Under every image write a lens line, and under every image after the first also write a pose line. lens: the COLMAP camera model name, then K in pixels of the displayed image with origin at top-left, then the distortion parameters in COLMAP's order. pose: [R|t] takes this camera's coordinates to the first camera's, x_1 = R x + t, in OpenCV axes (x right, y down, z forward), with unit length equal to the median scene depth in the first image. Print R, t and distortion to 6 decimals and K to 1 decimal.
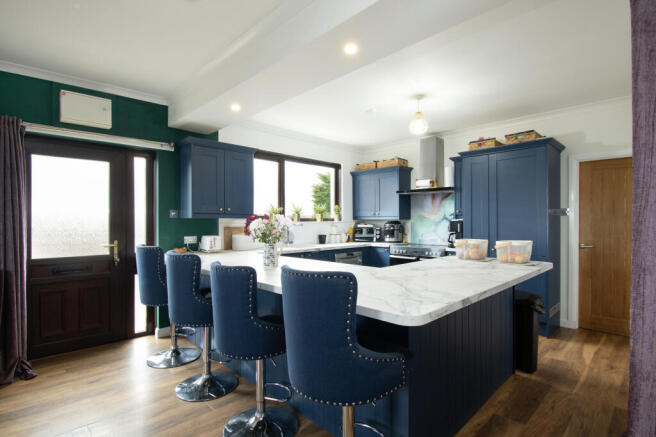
lens RADIAL K [[326.6, 0, 327.9], [0, 326.6, 220.7], [0, 0, 1]] dist [0.001971, 0.000677]
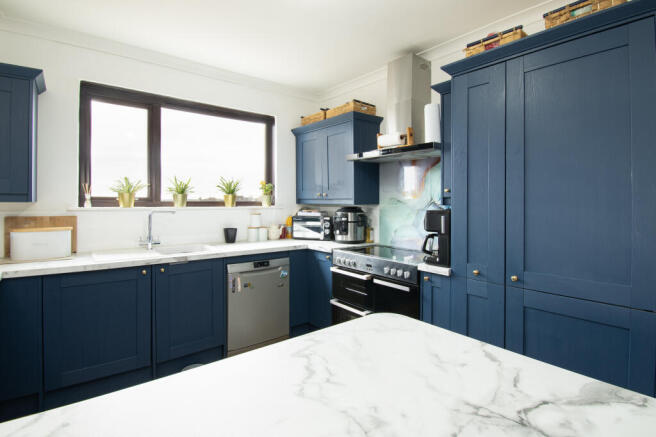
lens RADIAL K [[326.6, 0, 329.1], [0, 326.6, 198.8], [0, 0, 1]] dist [0.001971, 0.000677]
pose [[0.993995, 0.004481, -0.109333, 0.231210], [-0.005355, 0.999956, -0.007696, -0.008765], [0.109294, 0.008235, 0.993975, 0.405593]]
